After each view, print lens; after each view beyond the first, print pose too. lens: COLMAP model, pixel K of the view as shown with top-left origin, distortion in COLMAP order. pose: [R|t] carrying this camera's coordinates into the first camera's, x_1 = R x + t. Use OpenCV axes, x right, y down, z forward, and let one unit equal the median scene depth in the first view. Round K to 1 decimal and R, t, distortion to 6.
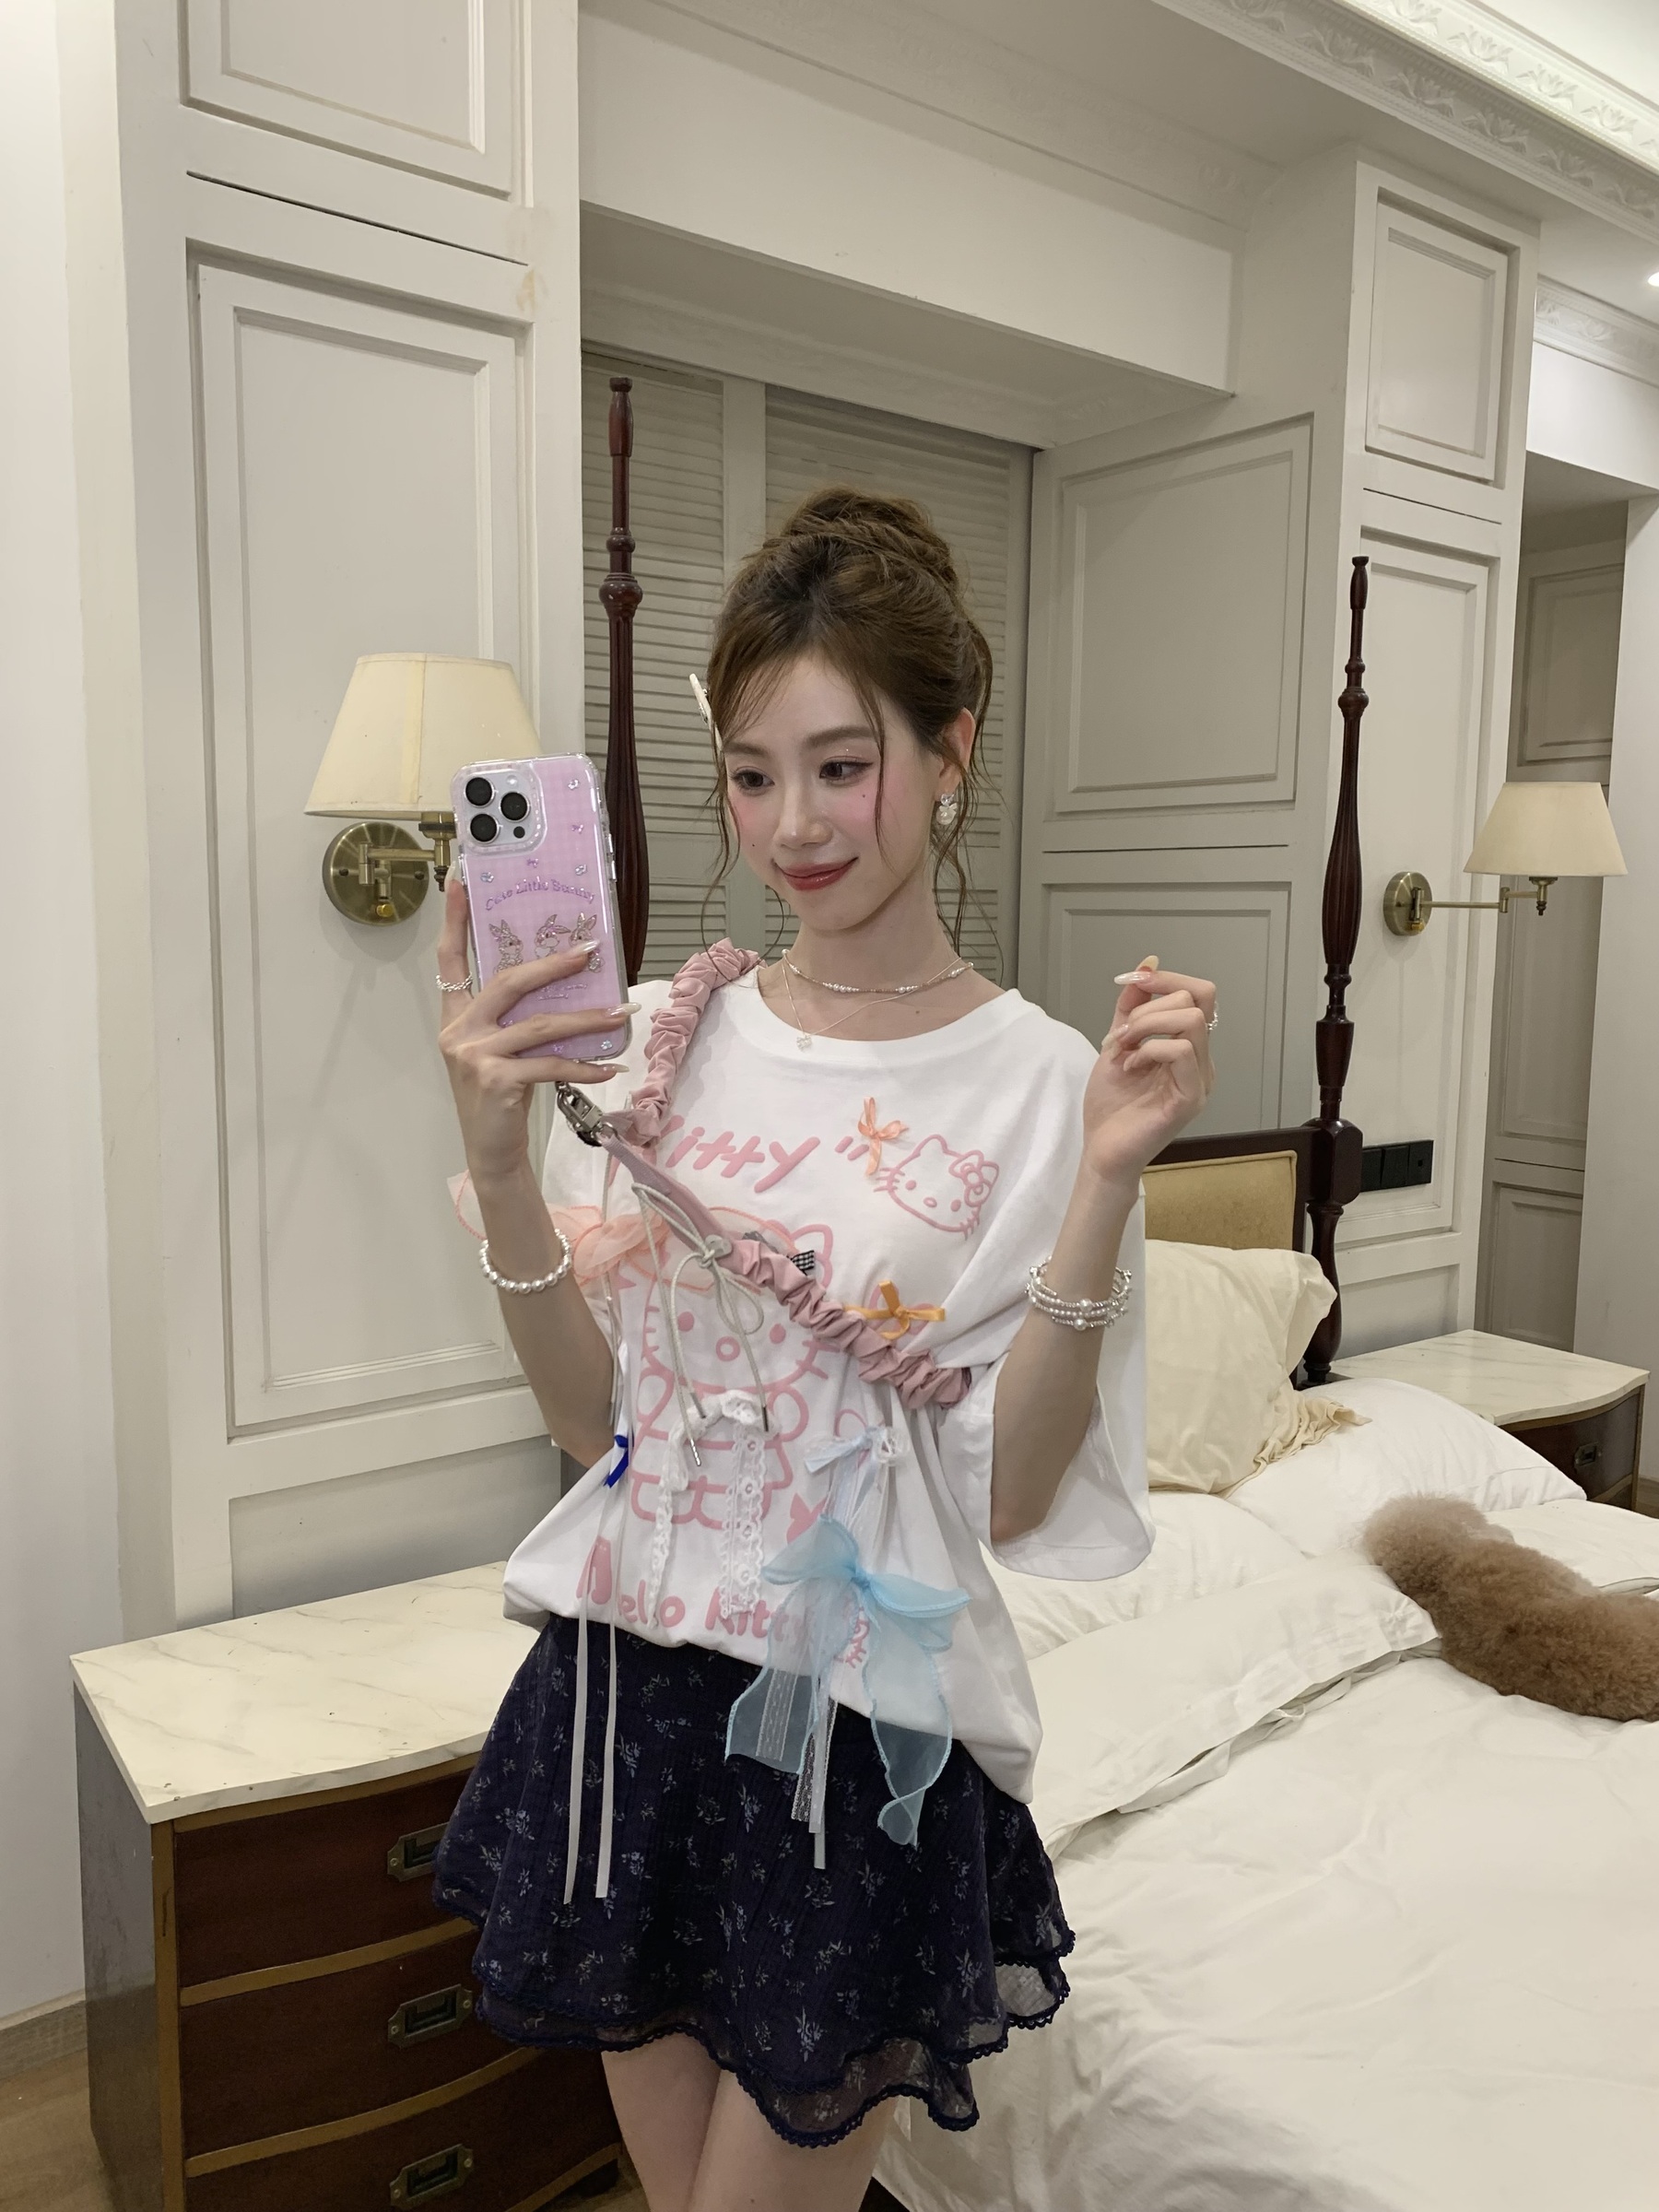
lens RADIAL K [[1675.7, 0, 811.0], [0, 1675.7, 1127.2], [0, 0, 1]] dist [0.017325, -0.011254]
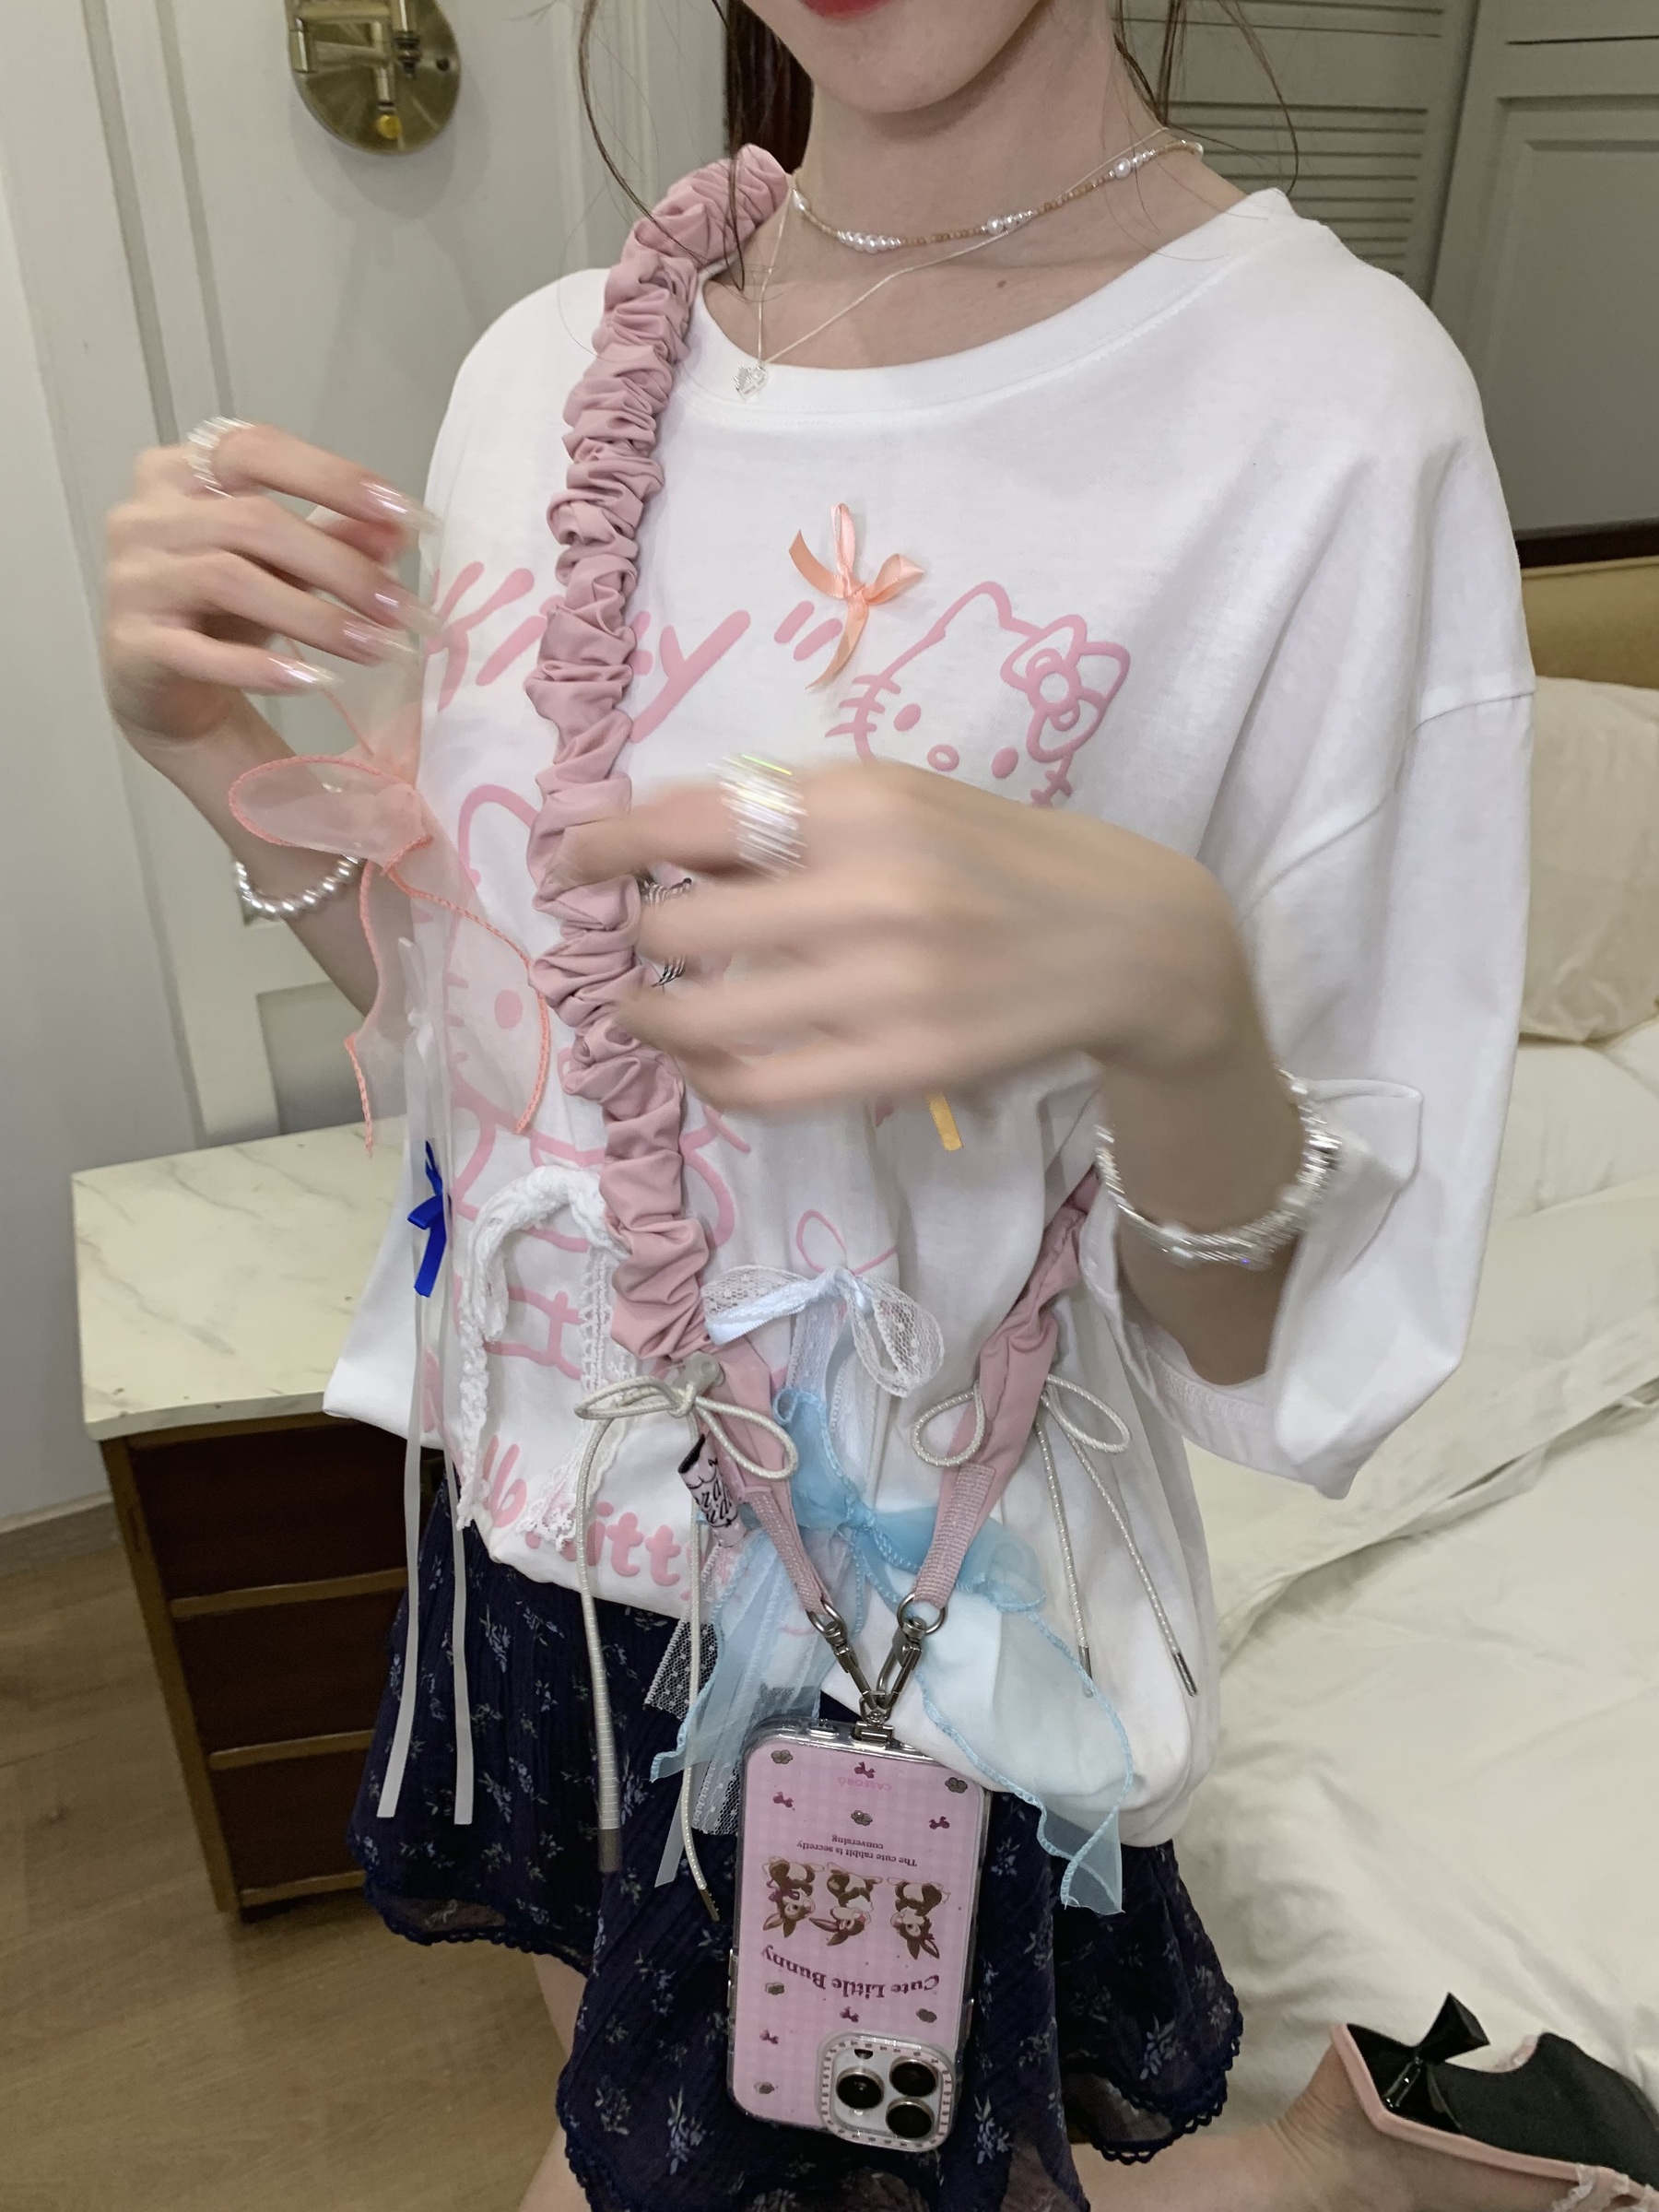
lens RADIAL K [[1675.7, 0, 847.9], [0, 1675.7, 1119.9], [0, 0, 1]] dist [0.017325, -0.011254]
pose [[0.981502, 0.093800, -0.166898, 0.046839], [-0.024112, 0.925378, 0.378278, -0.021323], [0.189926, -0.367257, 0.910522, 0.253665]]
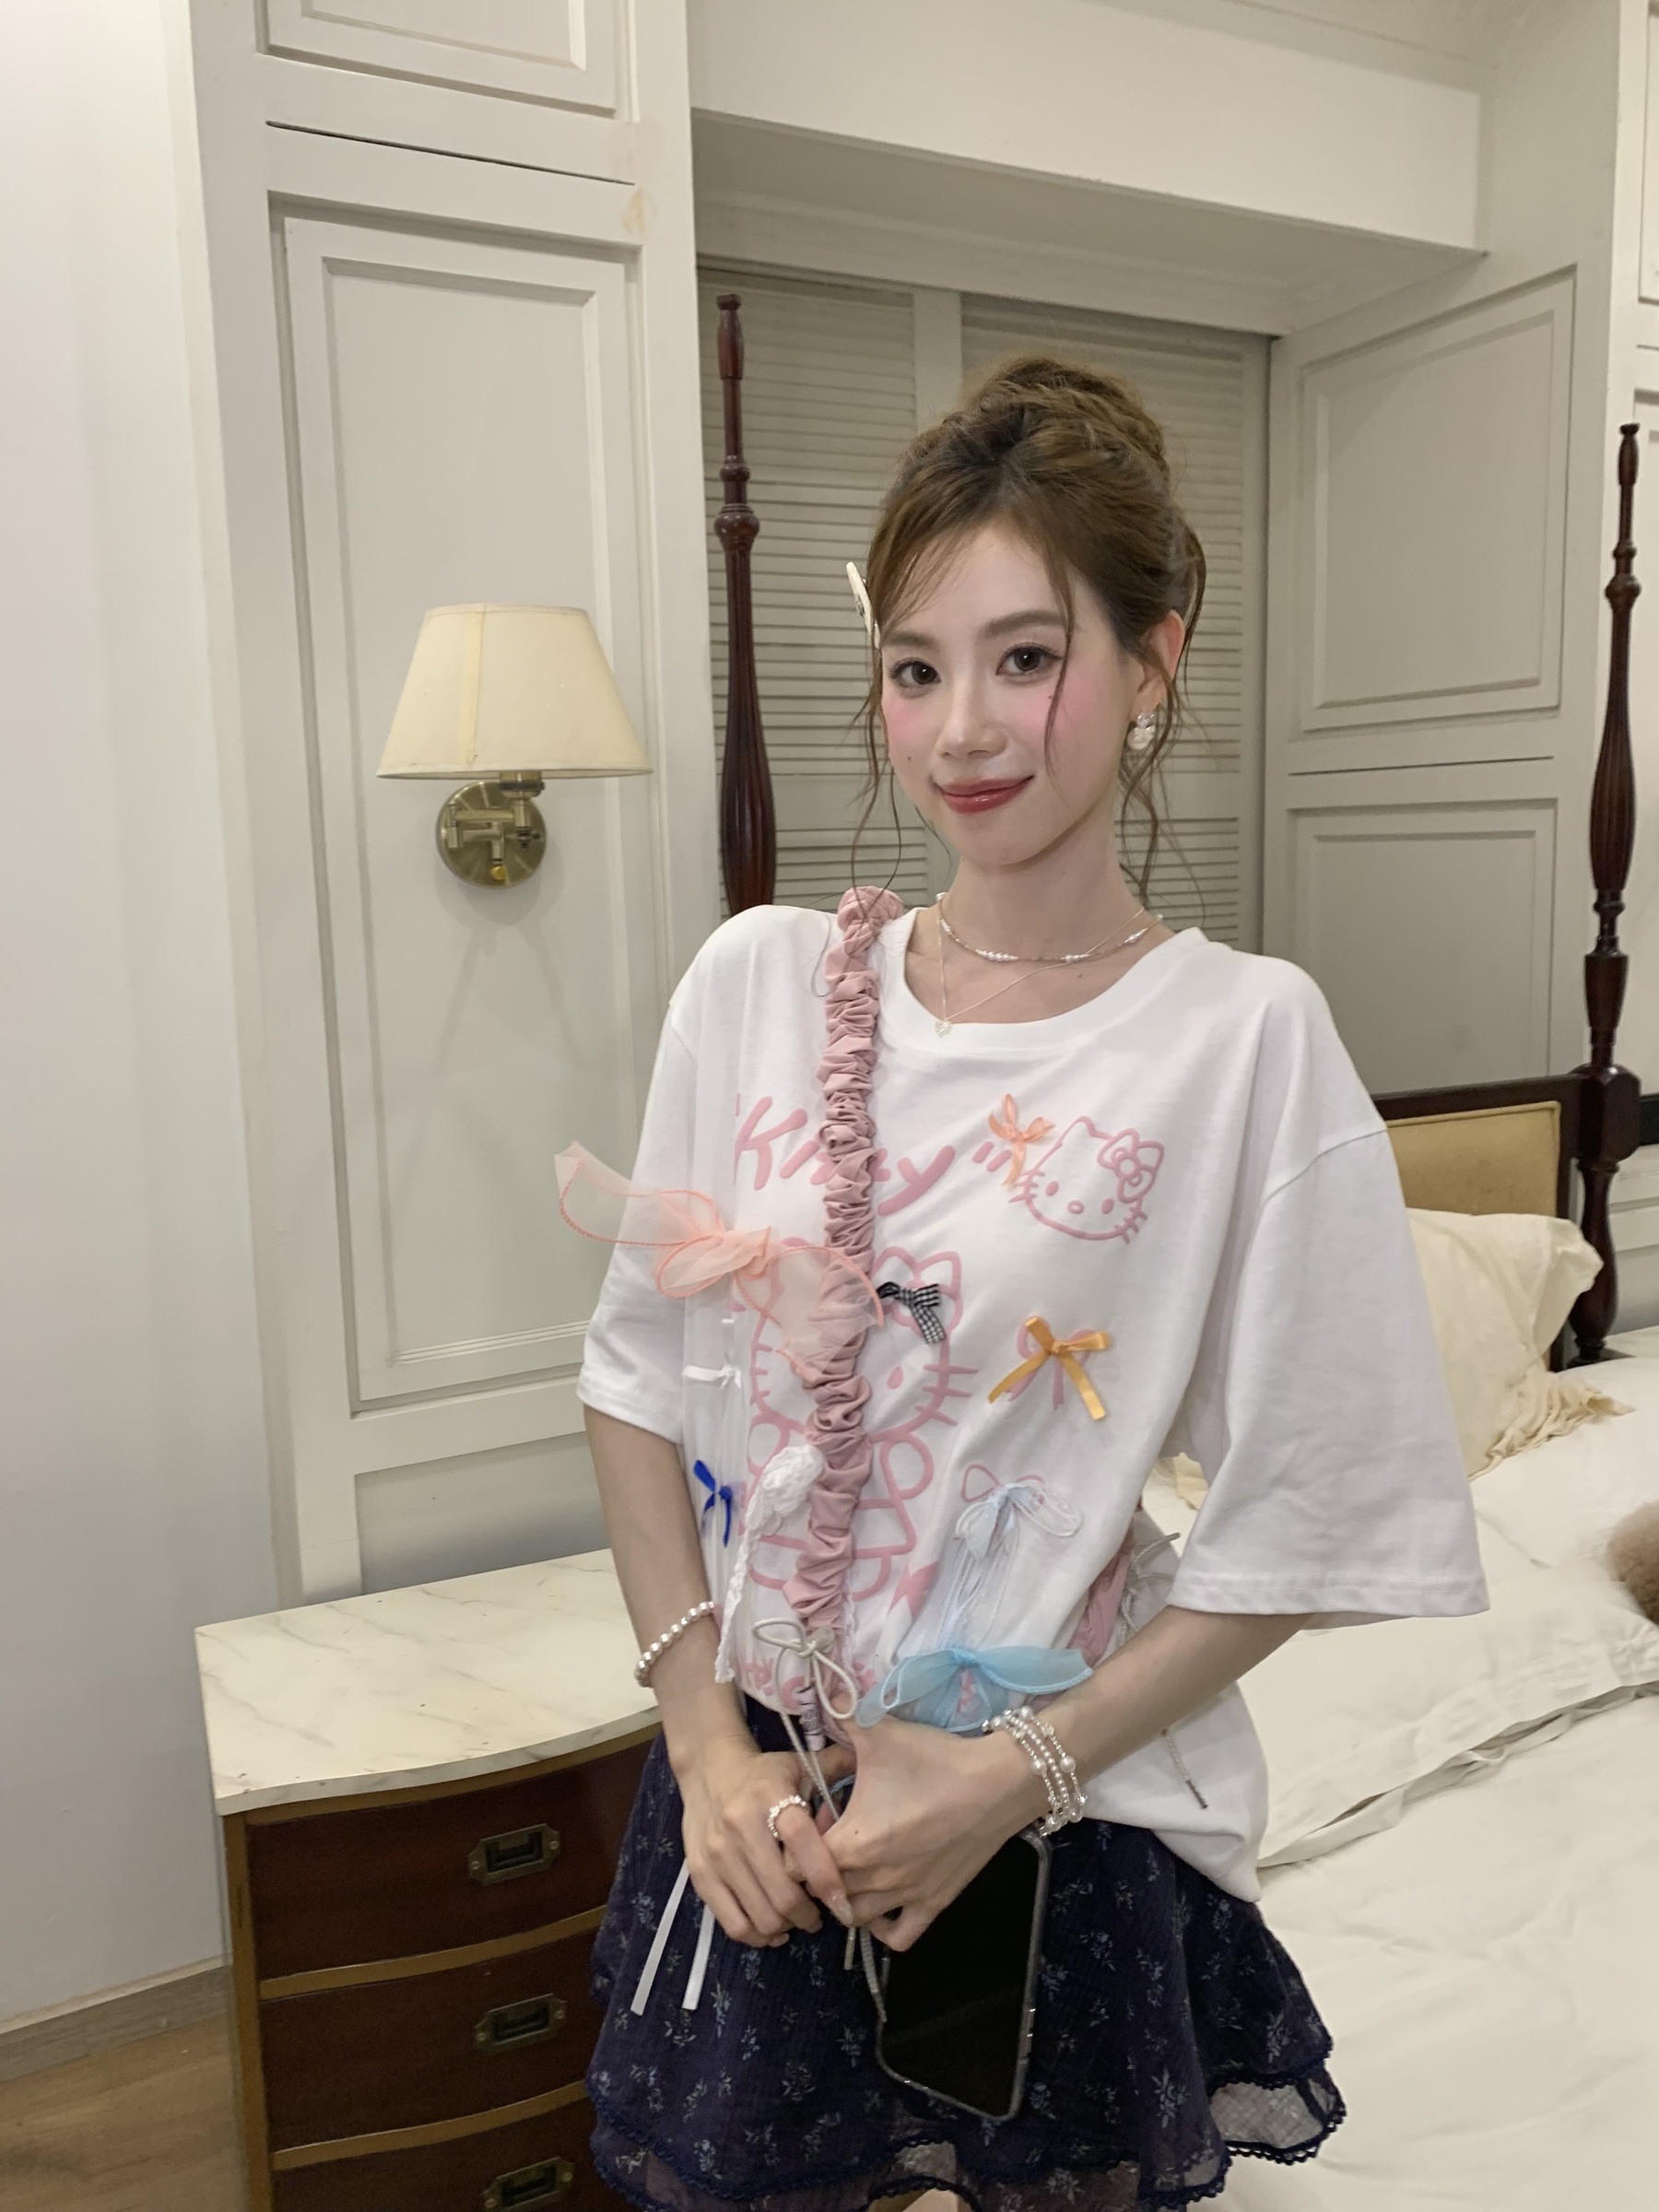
lens RADIAL K [[1675.7, 0, 849.4], [0, 1675.7, 1090.4], [0, 0, 1]] dist [0.017325, -0.011254]
pose [[0.983656, -0.010688, -0.179743, 0.094777], [0.013558, 0.999799, 0.014749, -0.011994], [0.179549, -0.016945, 0.983603, 0.066716]]
